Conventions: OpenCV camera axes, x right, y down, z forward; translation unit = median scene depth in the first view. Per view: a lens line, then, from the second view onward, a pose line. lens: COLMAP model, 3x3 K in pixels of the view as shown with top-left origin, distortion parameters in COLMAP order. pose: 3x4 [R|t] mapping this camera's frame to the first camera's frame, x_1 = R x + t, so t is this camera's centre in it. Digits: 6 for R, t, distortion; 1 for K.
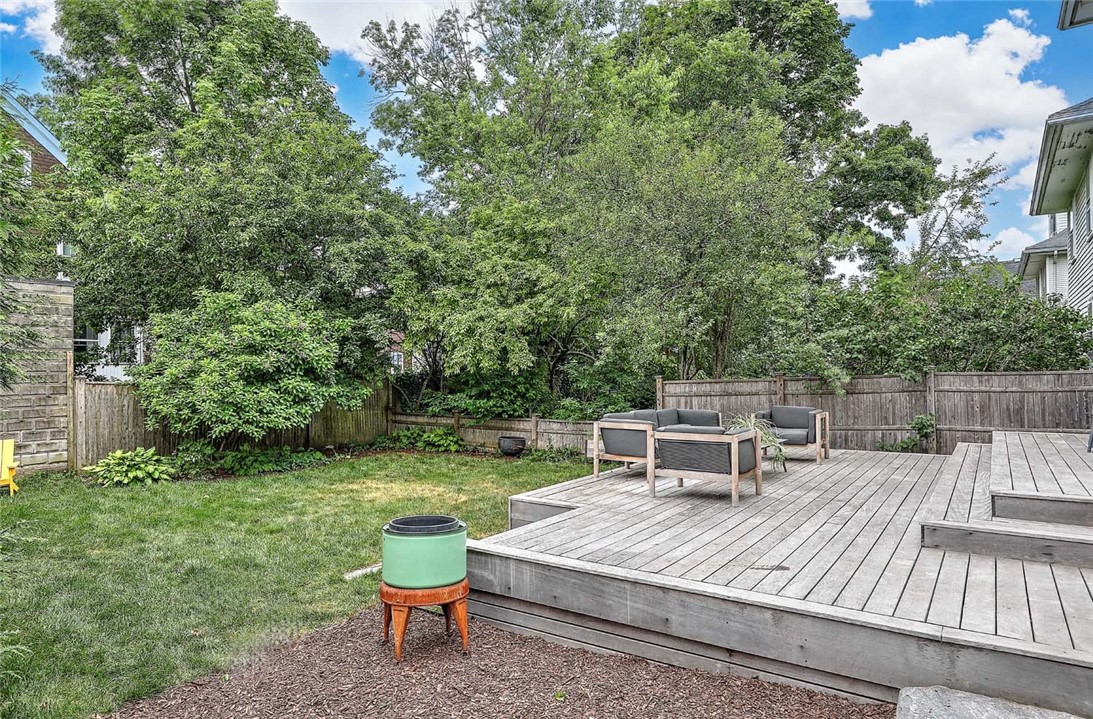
lens RADIAL K [[665.8, 0, 546.5], [0, 665.8, 363.6], [0, 0, 1]] dist [0.001202, -0.000168]
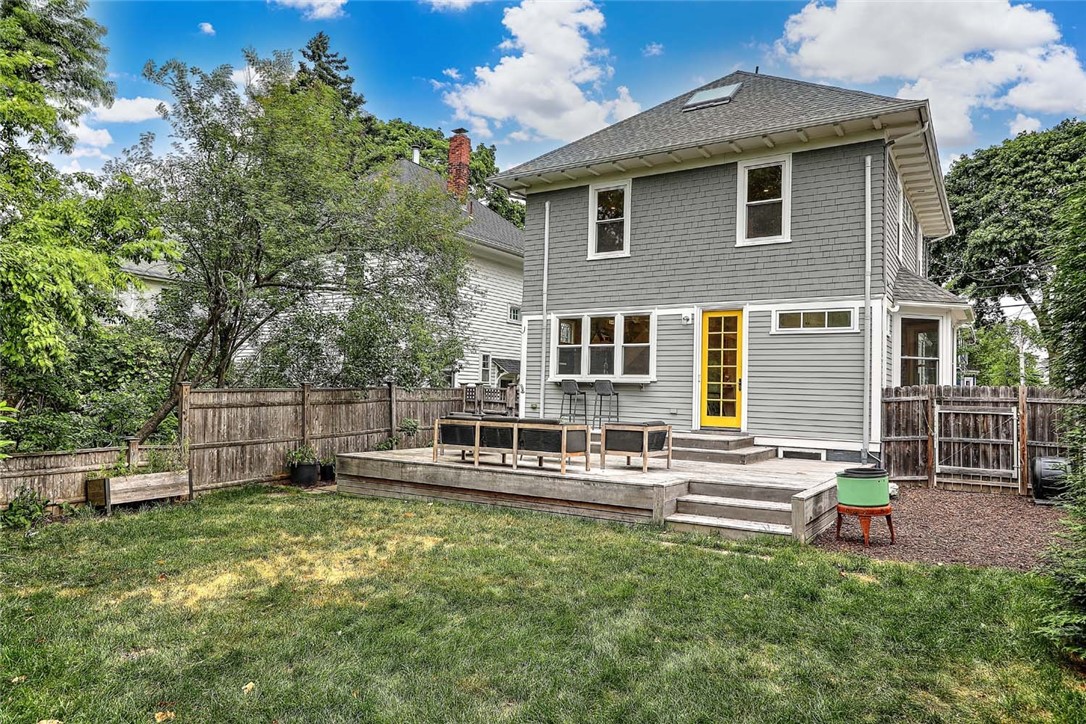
lens RADIAL K [[704.0, 0, 543.0], [0, 704.0, 362.0], [0, 0, 1]] dist [0.002534, 0.000589]
pose [[-0.031745, 0.054843, 0.997990, -0.650537], [-0.035944, 0.997785, -0.055975, 0.025936], [-0.998849, -0.037649, -0.029703, 0.608986]]
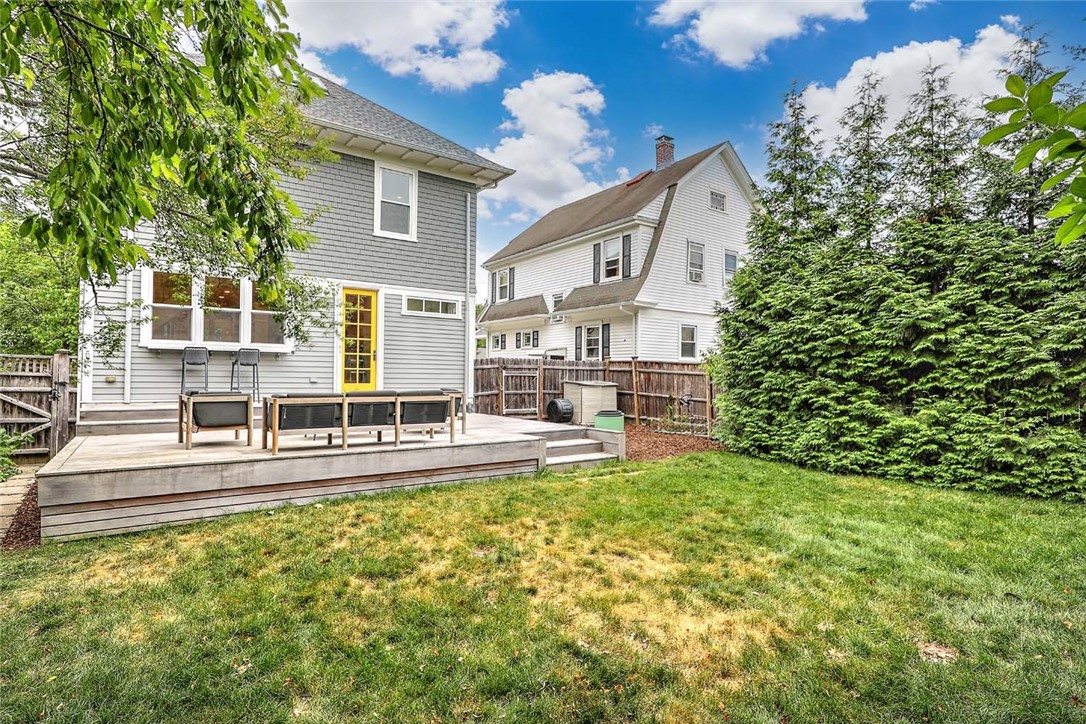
lens RADIAL K [[561.1, 0, 543.0], [0, 561.1, 362.0], [0, 0, 1]] dist [-0.001527, -0.000318]
pose [[-0.936849, 0.008241, 0.349637, -0.244270], [-0.005052, 0.999299, -0.037090, 0.035497], [-0.349697, -0.036515, -0.936151, 1.062274]]
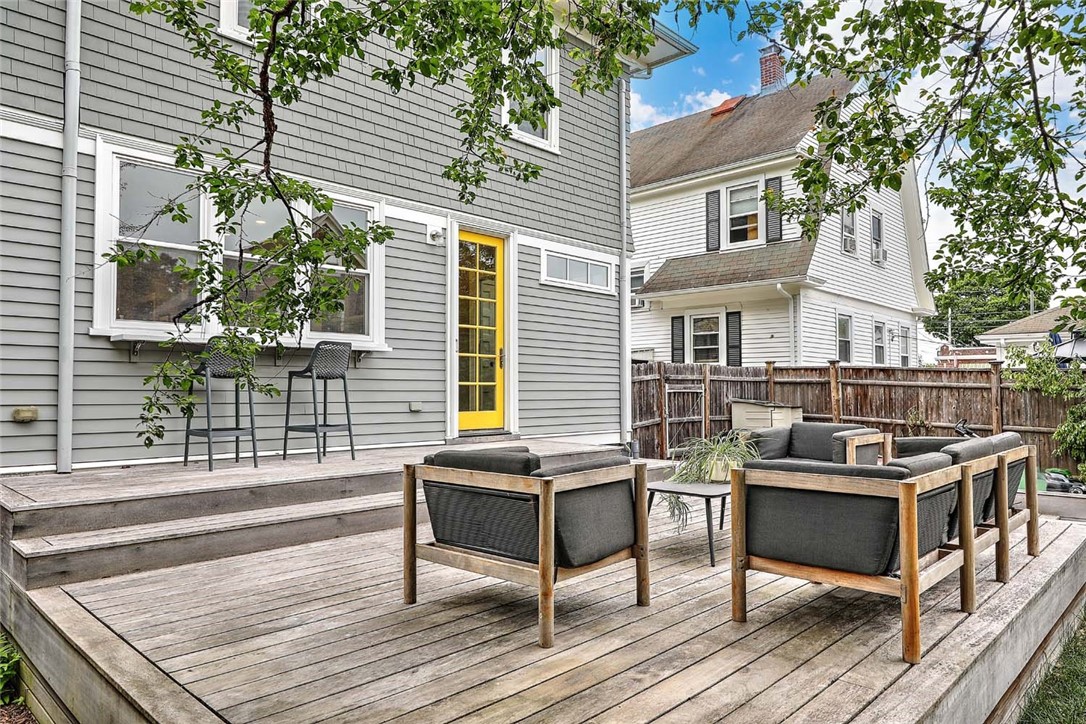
lens RADIAL K [[704.0, 0, 543.0], [0, 704.0, 362.0], [0, 0, 1]] dist [0.002534, 0.000589]
pose [[-0.985026, 0.016329, 0.171633, 0.193013], [0.007735, 0.998688, -0.050622, 0.026946], [-0.172235, -0.048536, -0.983859, 0.900916]]
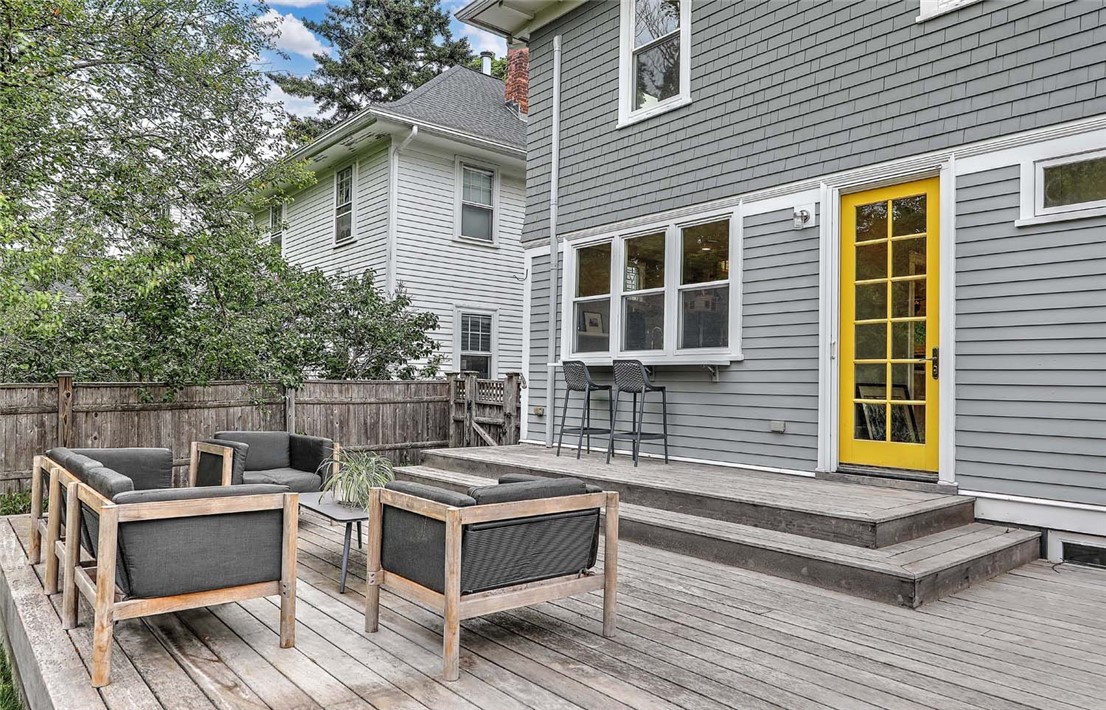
lens RADIAL K [[732.0, 0, 549.6], [0, 732.0, 361.0], [0, 0, 1]] dist [0.005798, 0.000755]
pose [[0.269054, 0.046170, 0.962018, -0.120544], [-0.030460, 0.998759, -0.039414, 0.013749], [-0.962643, -0.018699, 0.270126, 0.397885]]
